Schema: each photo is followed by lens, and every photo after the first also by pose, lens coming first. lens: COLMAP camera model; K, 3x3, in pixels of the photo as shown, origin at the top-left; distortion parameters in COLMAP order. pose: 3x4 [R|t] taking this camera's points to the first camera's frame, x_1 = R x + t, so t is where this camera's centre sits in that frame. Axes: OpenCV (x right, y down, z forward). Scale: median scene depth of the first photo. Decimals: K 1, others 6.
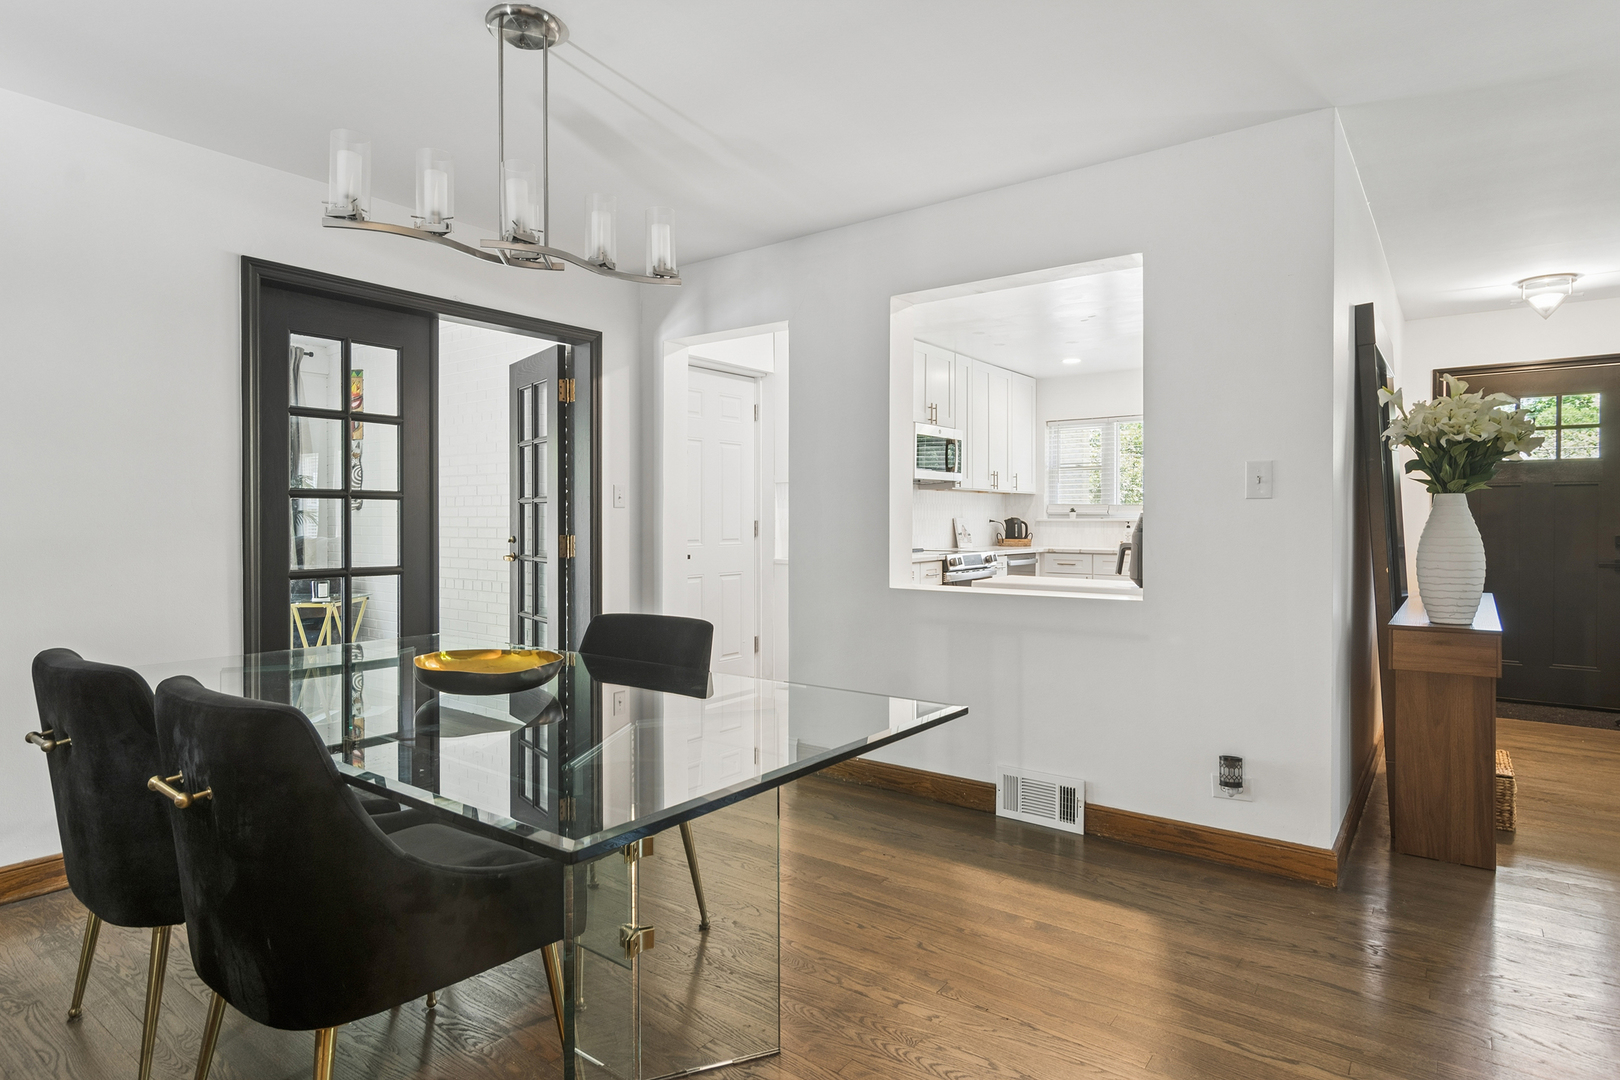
lens RADIAL K [[871.6, 0, 811.9], [0, 871.6, 536.7], [0, 0, 1]] dist [-0.000218, 0.001604]
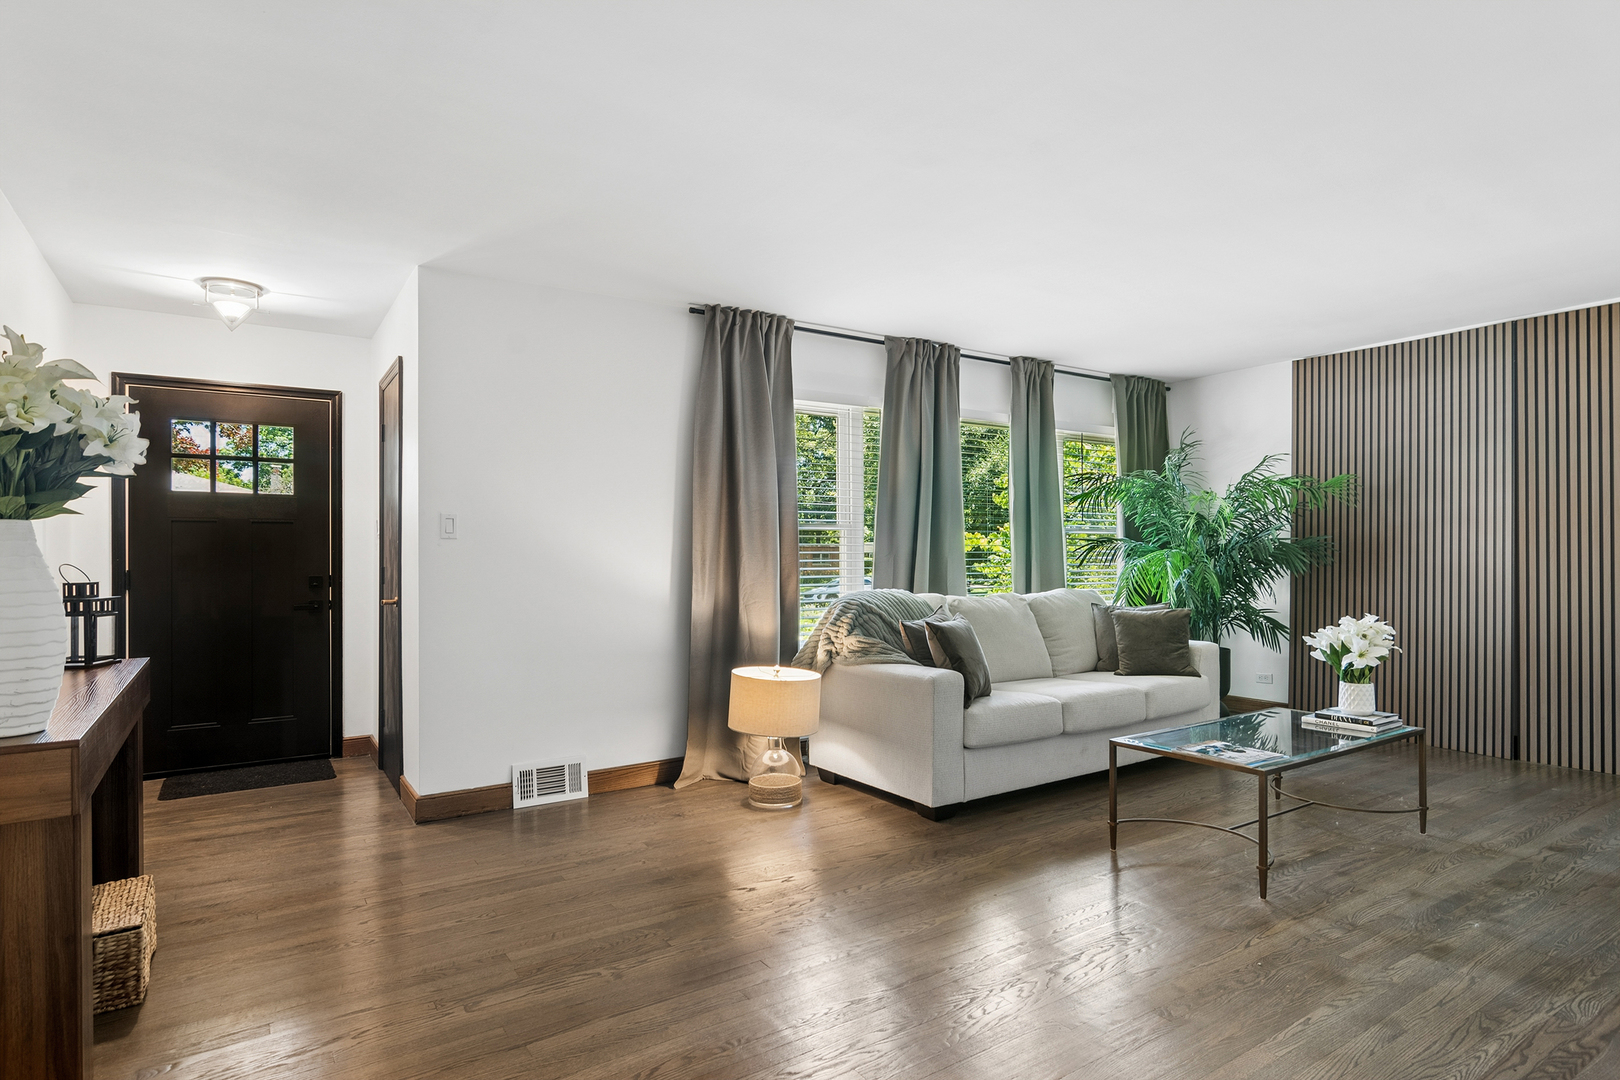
lens RADIAL K [[871.6, 0, 811.9], [0, 871.6, 536.7], [0, 0, 1]] dist [-0.000218, 0.001604]
pose [[0.332911, 0.022007, 0.942701, 0.236057], [0.020824, 0.999312, -0.030682, -0.004992], [-0.942728, 0.029845, 0.332224, 0.183946]]
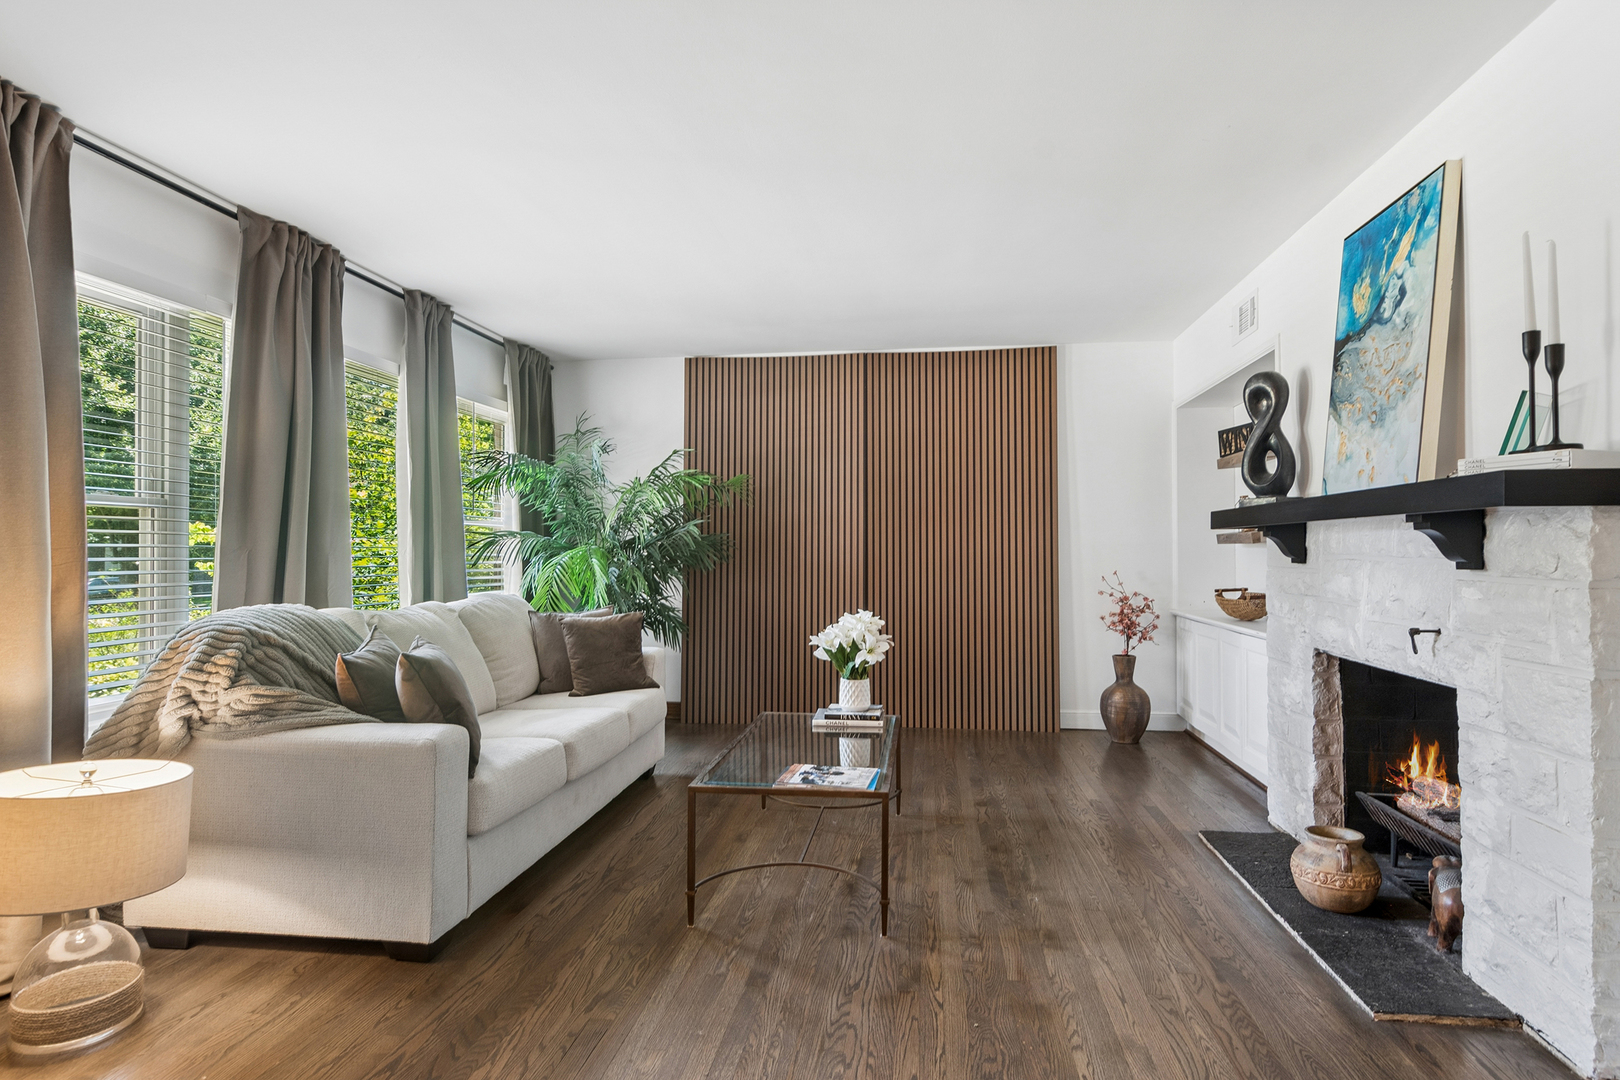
lens RADIAL K [[871.6, 0, 811.9], [0, 871.6, 536.7], [0, 0, 1]] dist [-0.000218, 0.001604]
pose [[-0.492189, 0.017790, 0.870307, 0.583485], [0.018609, 0.999778, -0.009913, -0.010915], [-0.870290, 0.011316, -0.492411, 0.513446]]
